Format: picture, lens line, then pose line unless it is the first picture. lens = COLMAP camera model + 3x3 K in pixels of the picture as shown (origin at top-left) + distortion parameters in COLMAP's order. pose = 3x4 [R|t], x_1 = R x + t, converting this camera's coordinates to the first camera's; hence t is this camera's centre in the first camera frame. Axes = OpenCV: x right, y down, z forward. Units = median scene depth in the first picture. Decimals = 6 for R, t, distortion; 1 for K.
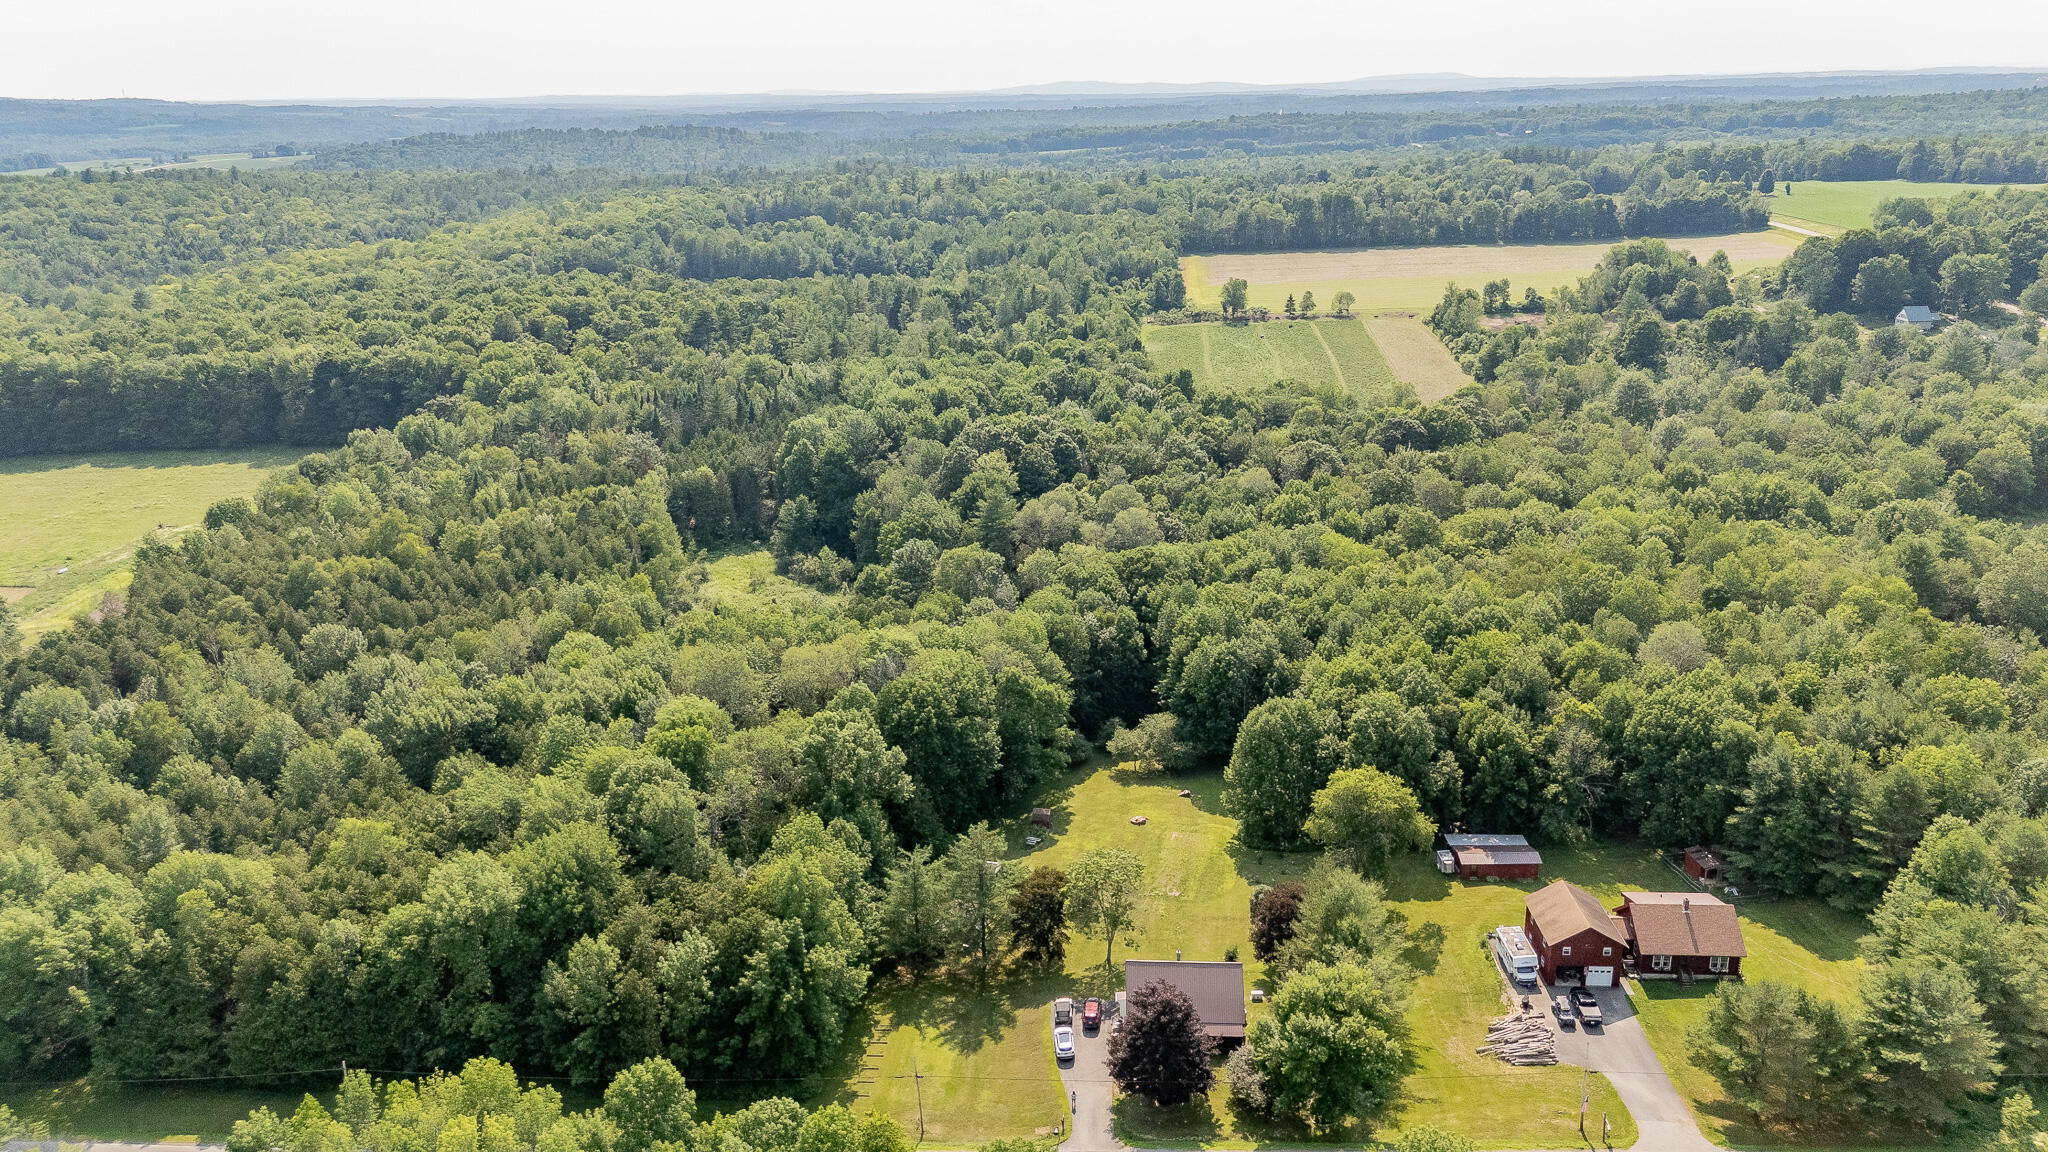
lens RADIAL K [[1492.9, 0, 1024.0], [0, 1492.9, 576.0], [0, 0, 1]] dist [0.194740, -0.619018]
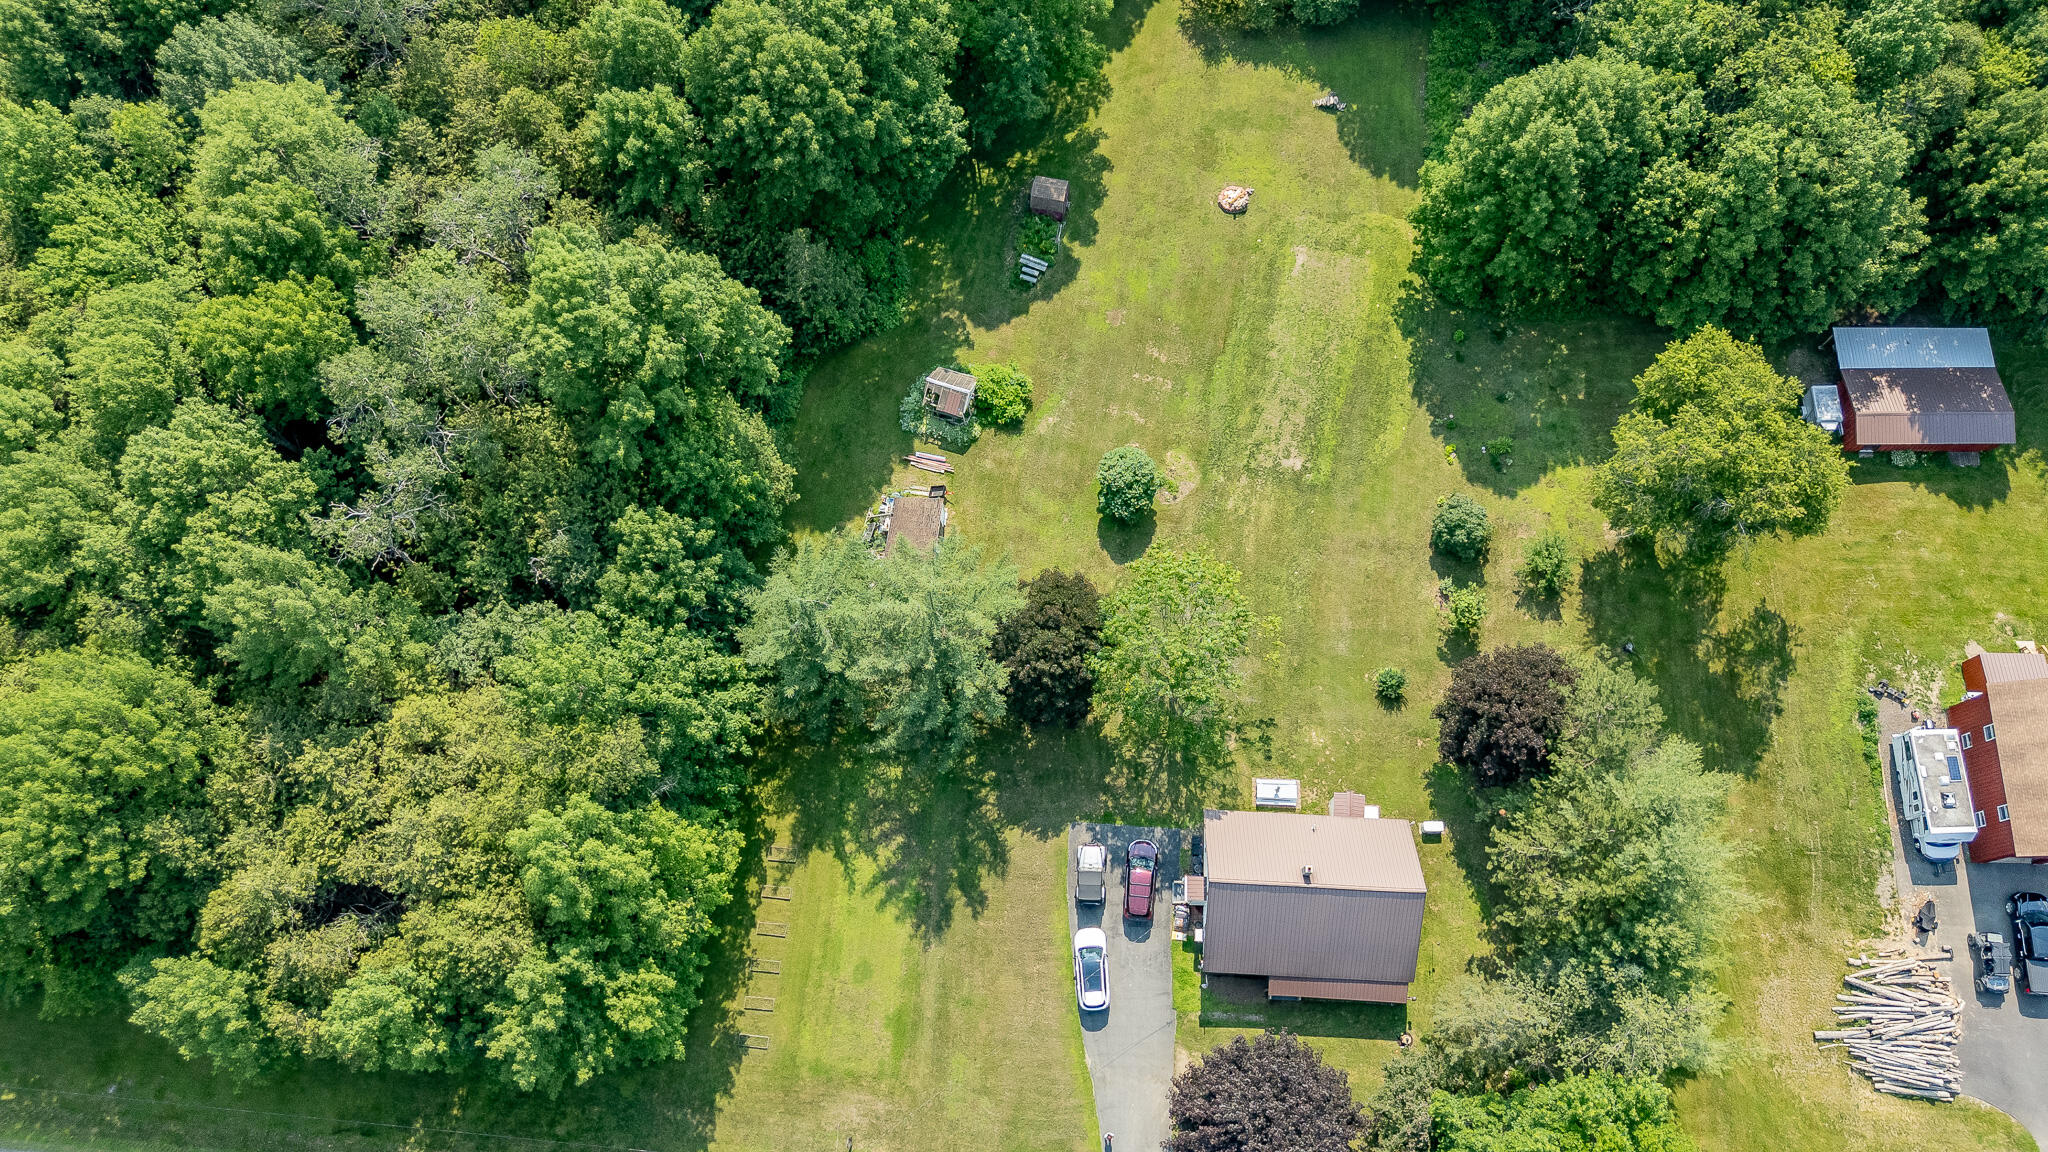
lens RADIAL K [[1510.9, 0, 1024.0], [0, 1510.9, 576.0], [0, 0, 1]] dist [0.071475, -0.062701]
pose [[0.999929, -0.011867, -0.001325, 0.002579], [0.008029, 0.586043, 0.810240, -0.202521], [-0.008839, -0.810193, 0.586097, 0.624660]]
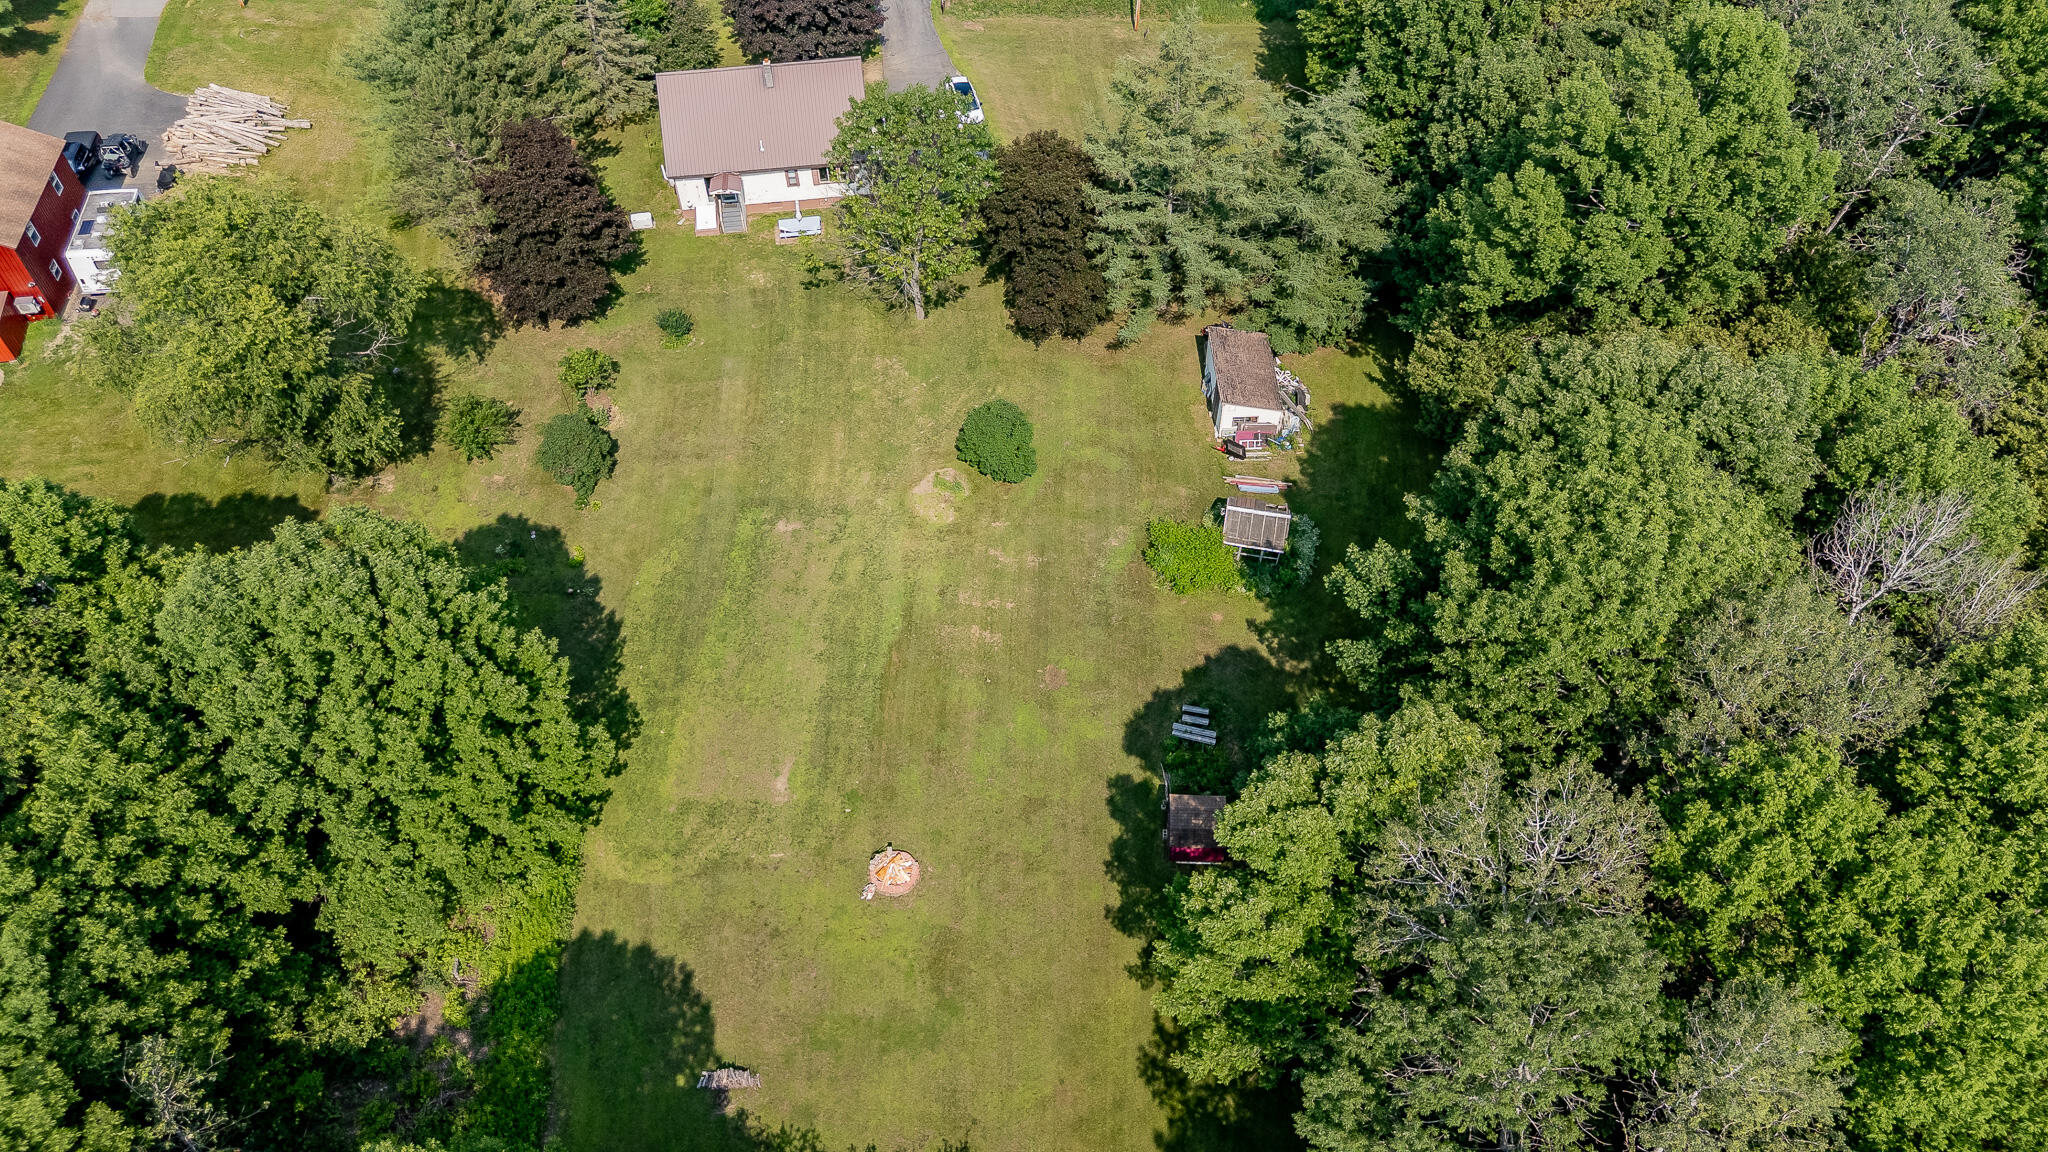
lens RADIAL K [[1510.9, 0, 1024.0], [0, 1510.9, 576.0], [0, 0, 1]] dist [0.071475, -0.062701]
pose [[-0.983063, 0.158844, -0.091406, 0.073495], [-0.019716, 0.404198, 0.914459, -0.158977], [0.182202, 0.900773, -0.394220, 1.147422]]
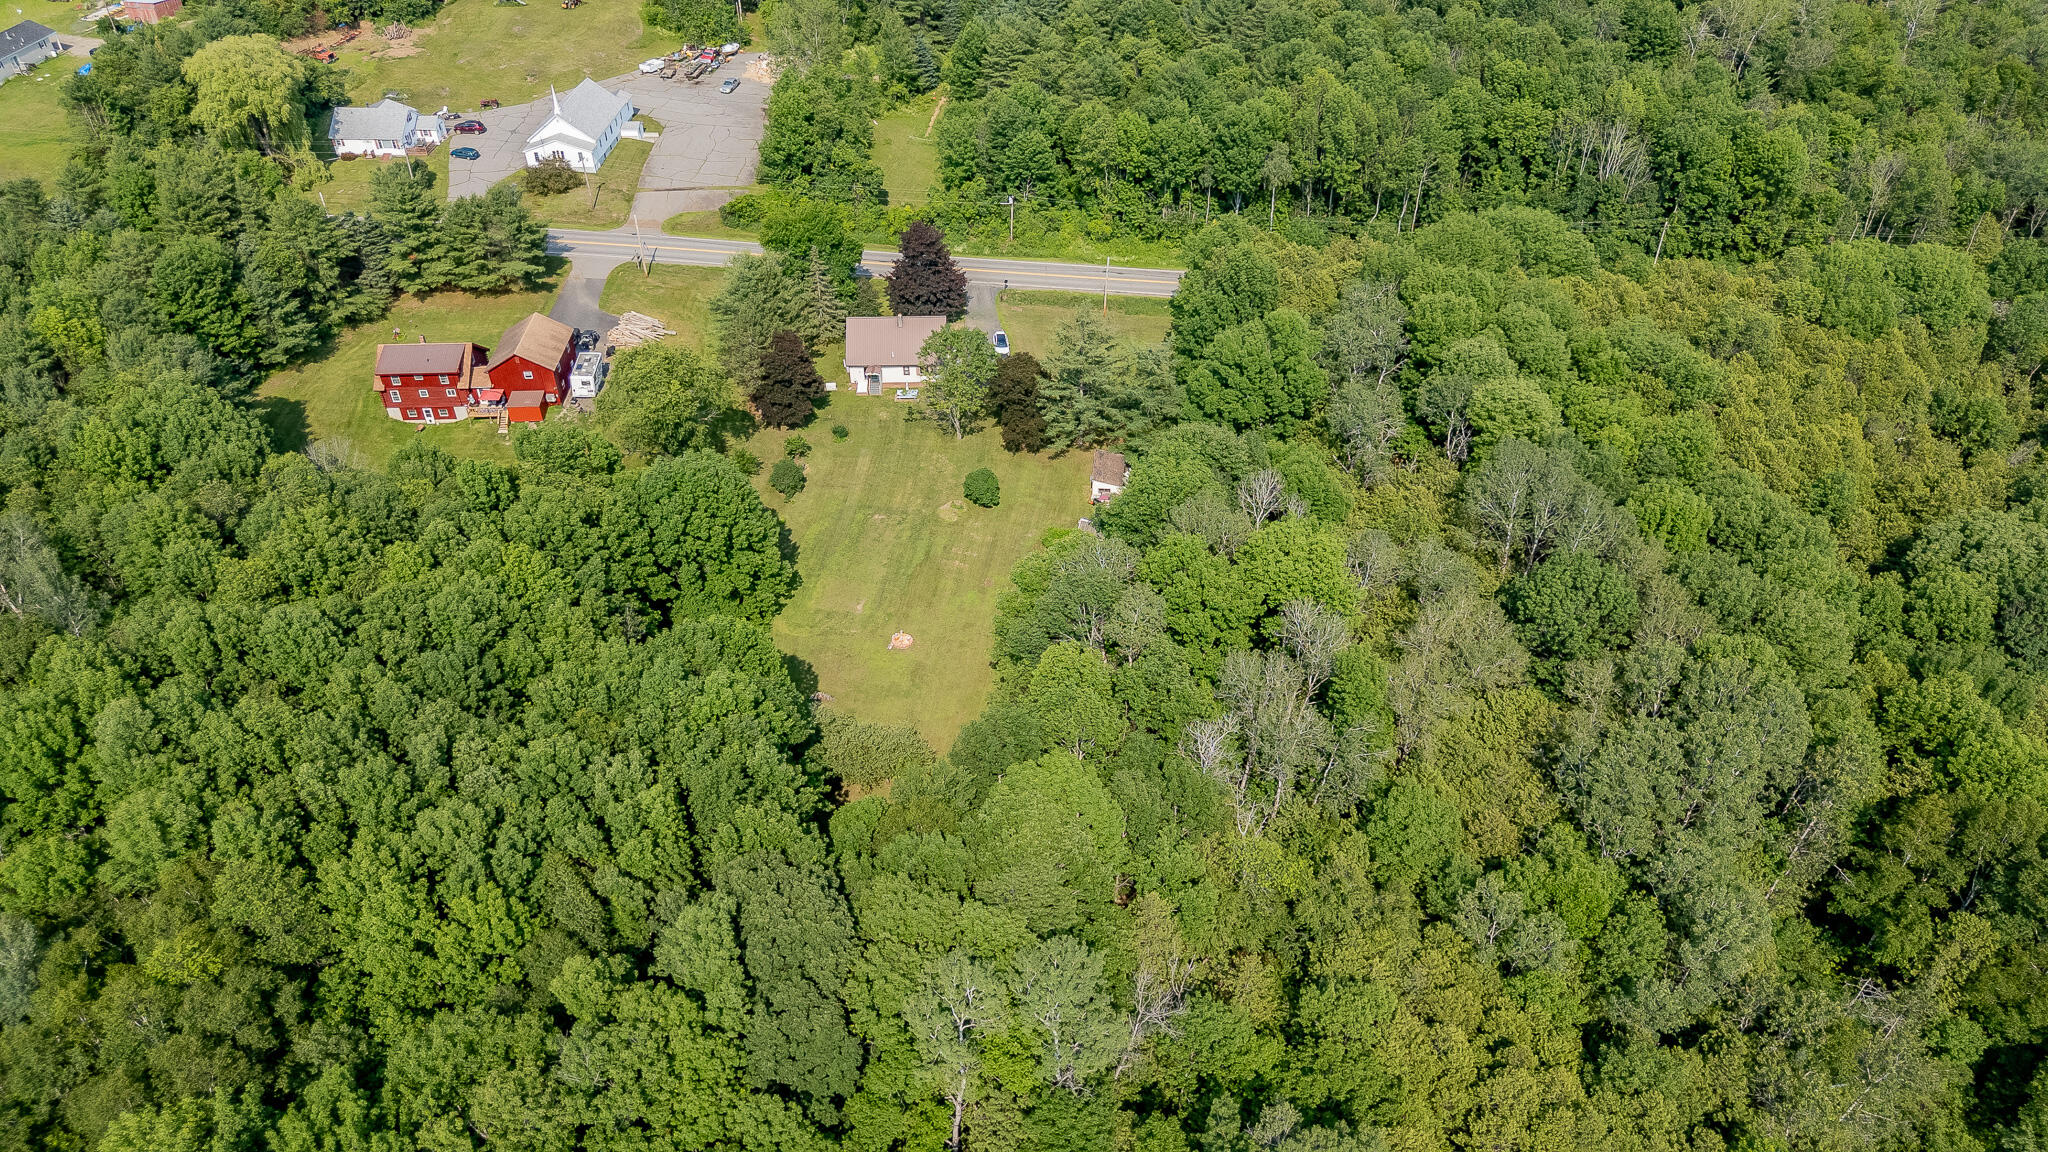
lens RADIAL K [[1492.9, 0, 1024.0], [0, 1492.9, 576.0], [0, 0, 1]] dist [0.194740, -0.619018]
pose [[-0.998213, 0.058748, -0.010930, 0.026331], [0.024672, 0.571784, 0.820033, -0.466373], [0.054425, 0.818298, -0.572211, 1.478983]]
